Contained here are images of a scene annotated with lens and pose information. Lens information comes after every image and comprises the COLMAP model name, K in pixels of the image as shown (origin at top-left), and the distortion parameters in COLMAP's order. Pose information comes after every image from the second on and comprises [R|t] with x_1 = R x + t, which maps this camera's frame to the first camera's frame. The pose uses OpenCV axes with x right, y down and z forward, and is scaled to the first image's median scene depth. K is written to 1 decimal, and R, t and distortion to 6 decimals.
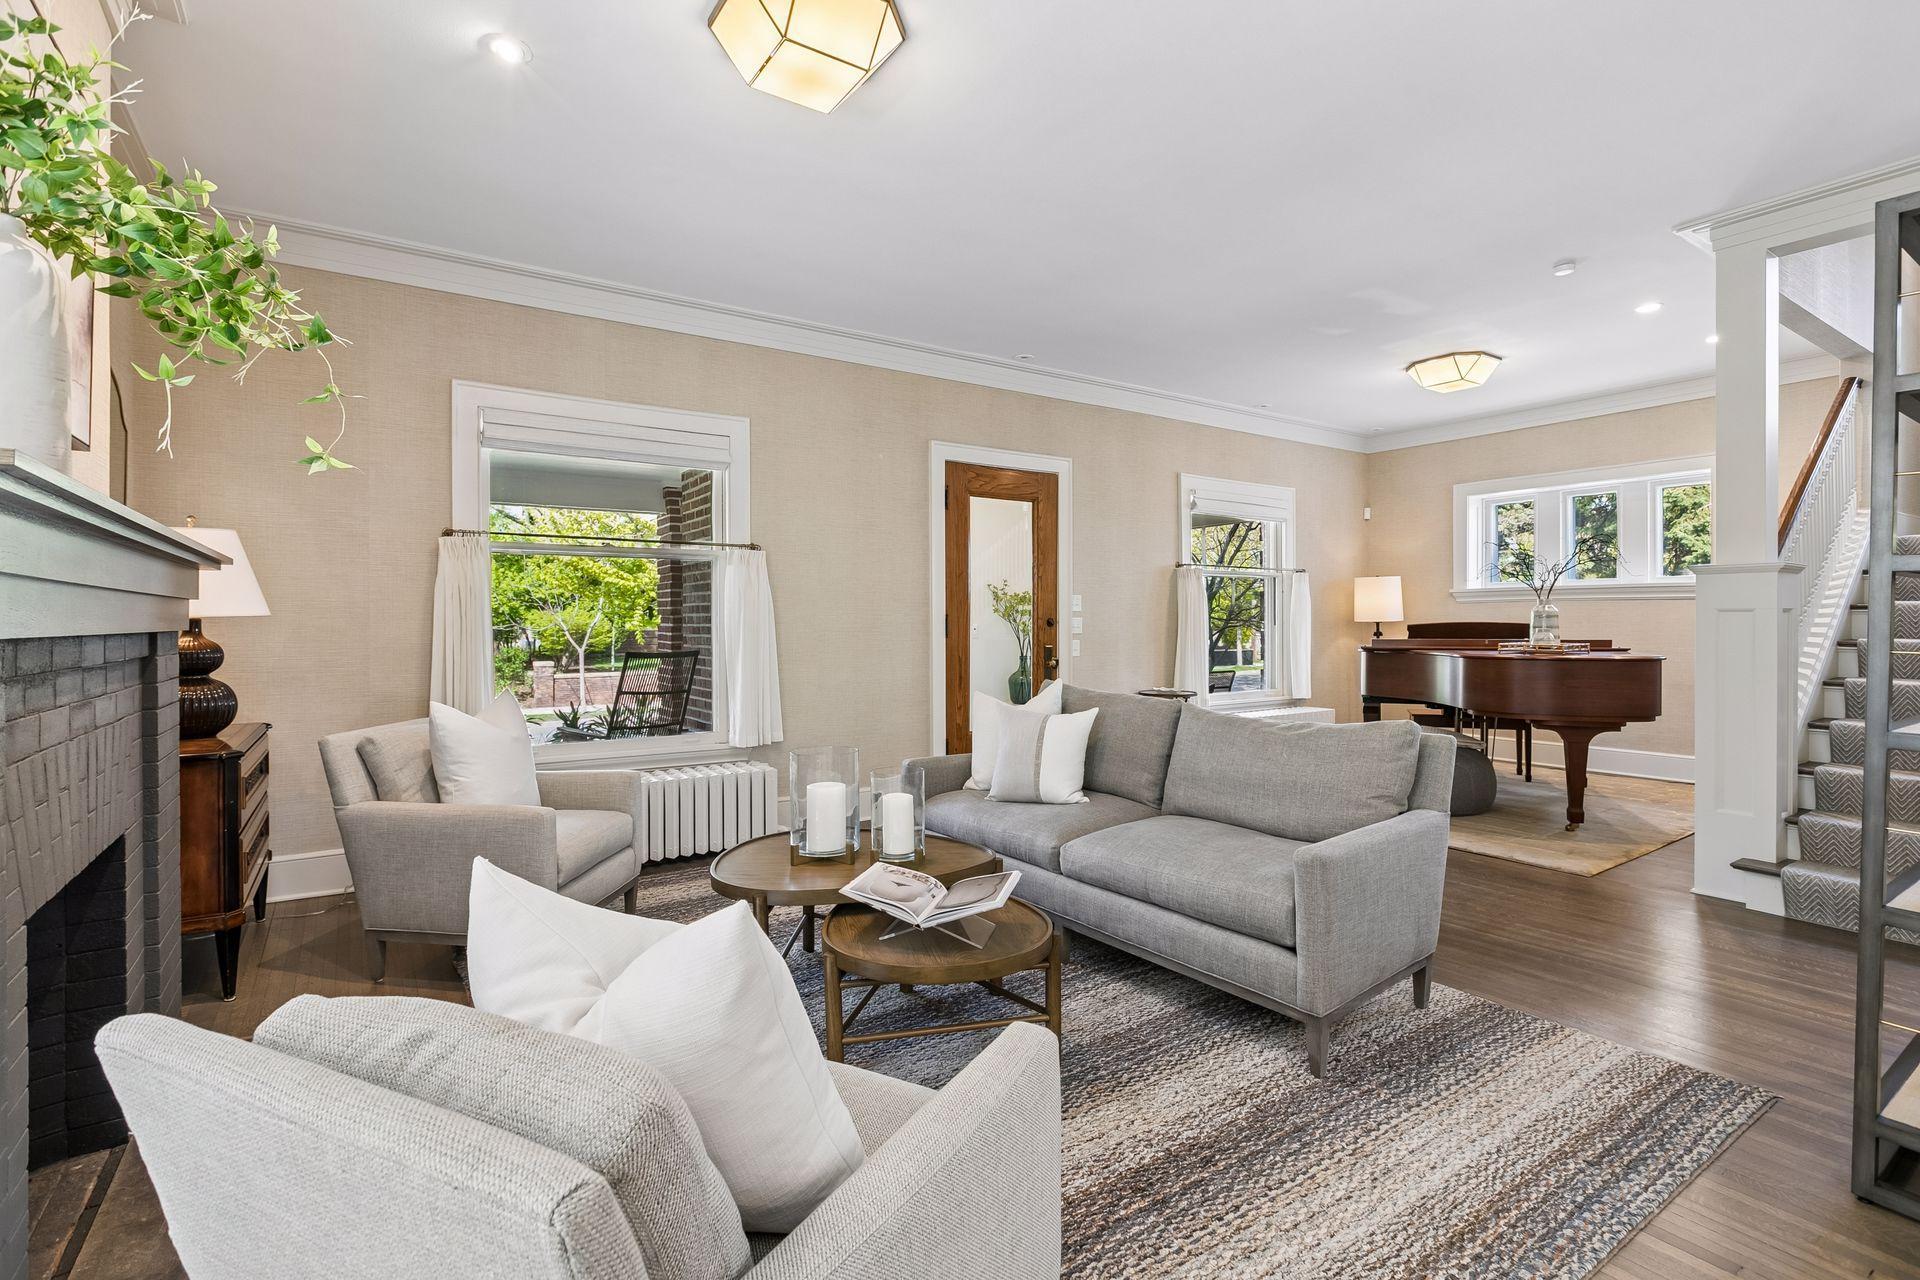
lens RADIAL K [[890.0, 0, 957.8], [0, 890.0, 616.8], [0, 0, 1]] dist [-0.000131, -0.000238]
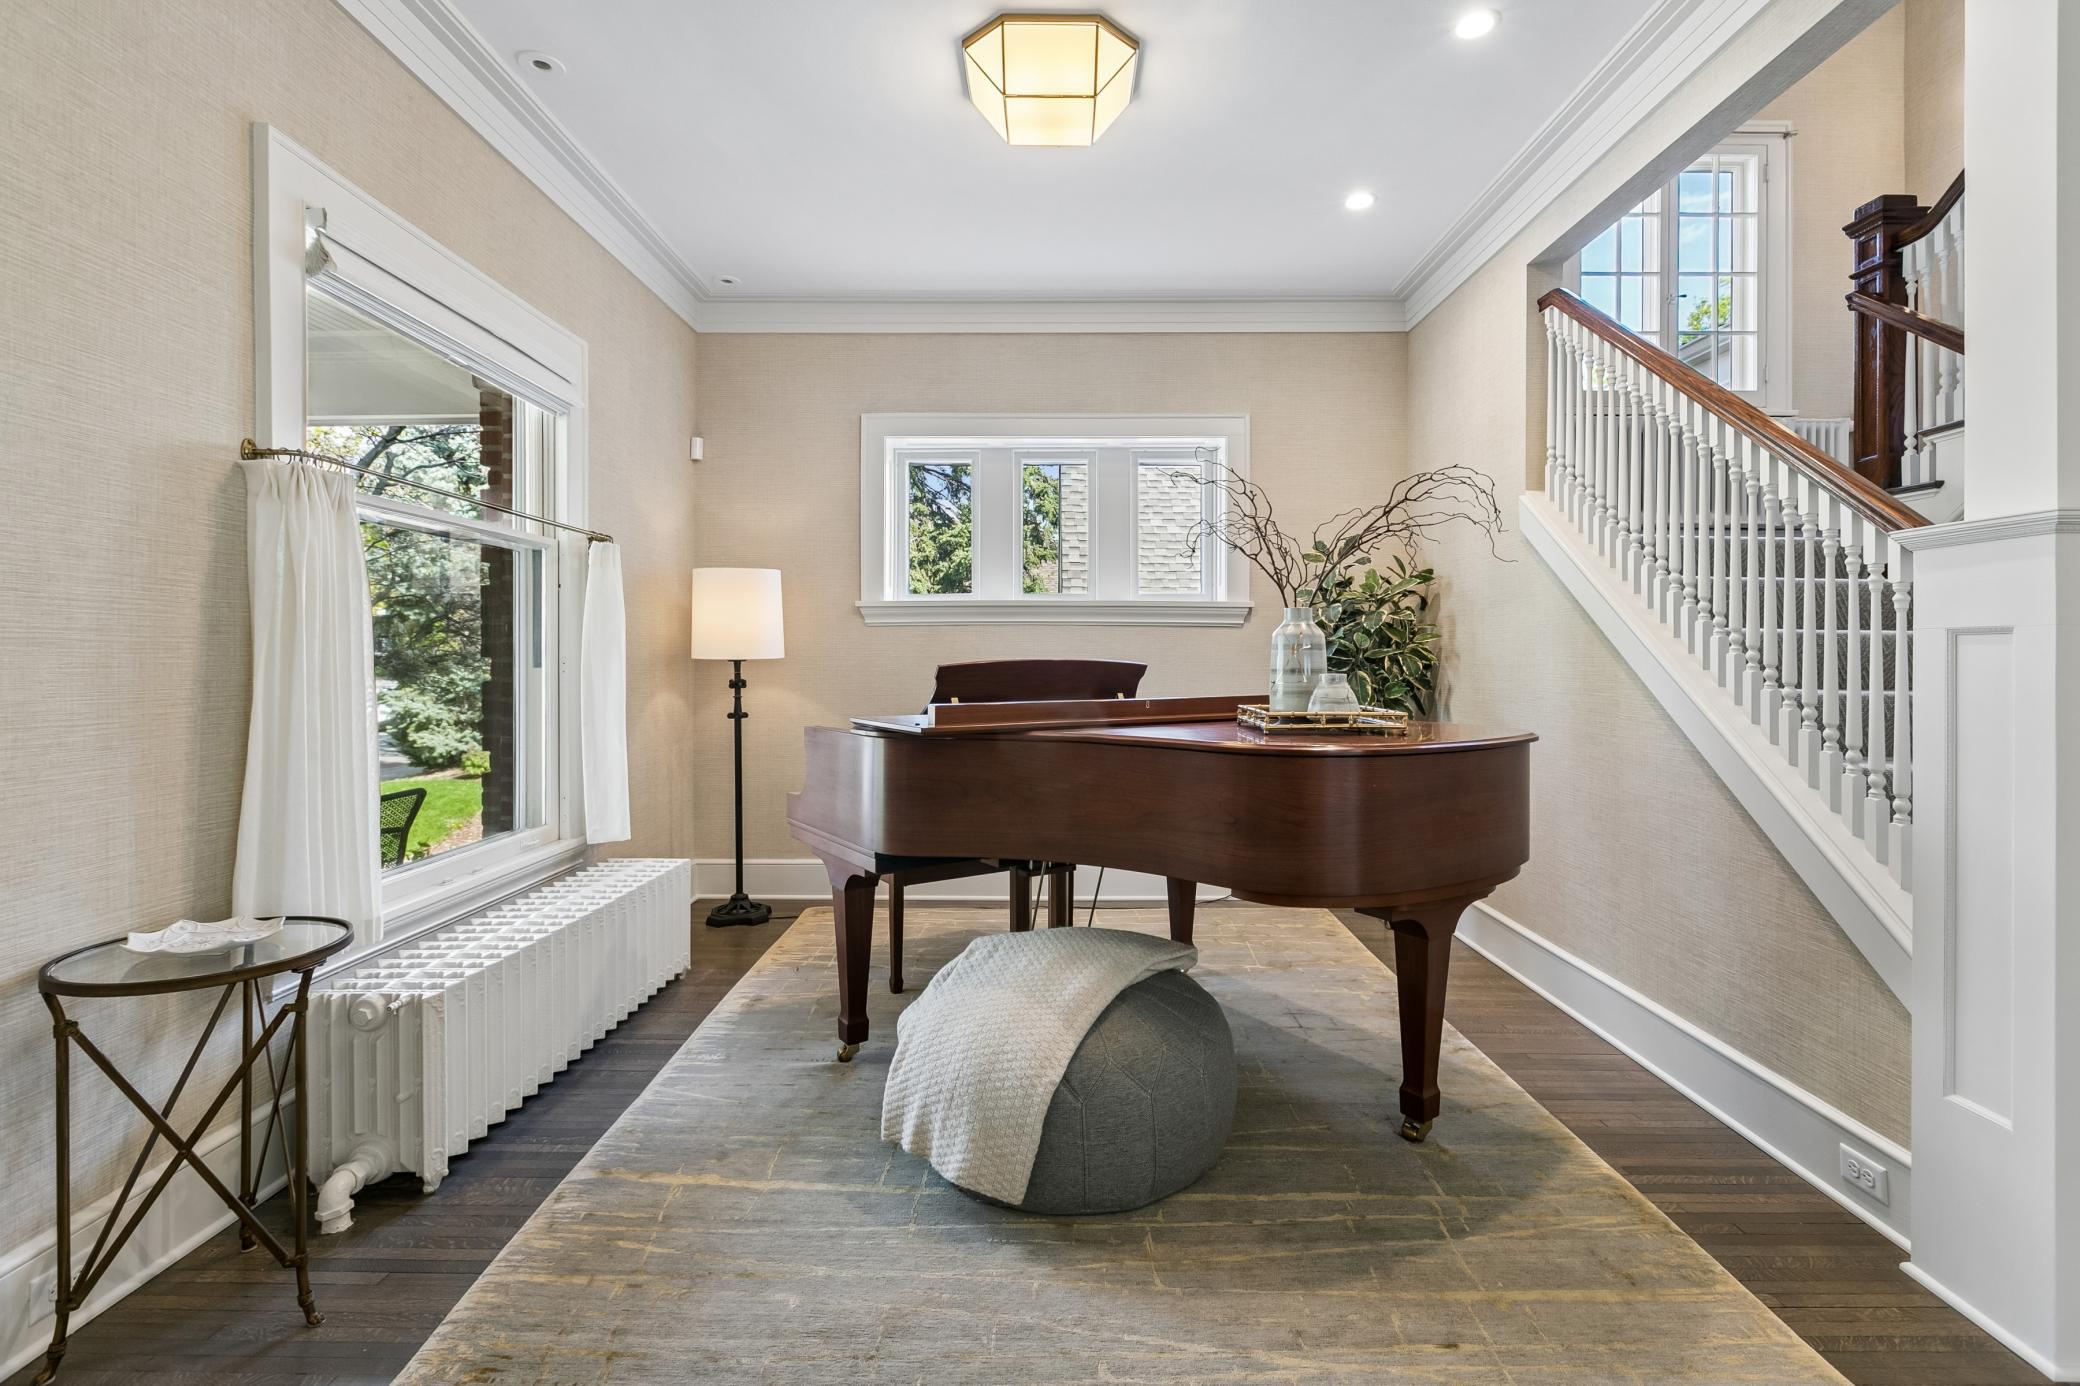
lens RADIAL K [[964.2, 0, 1037.6], [0, 964.2, 667.9], [0, 0, 1]] dist [-0.000131, -0.000238]
pose [[0.574975, -0.000376, 0.818171, 0.135934], [-0.014171, 0.999845, 0.010419, 0.002345], [-0.818049, -0.017585, 0.574880, 0.598571]]
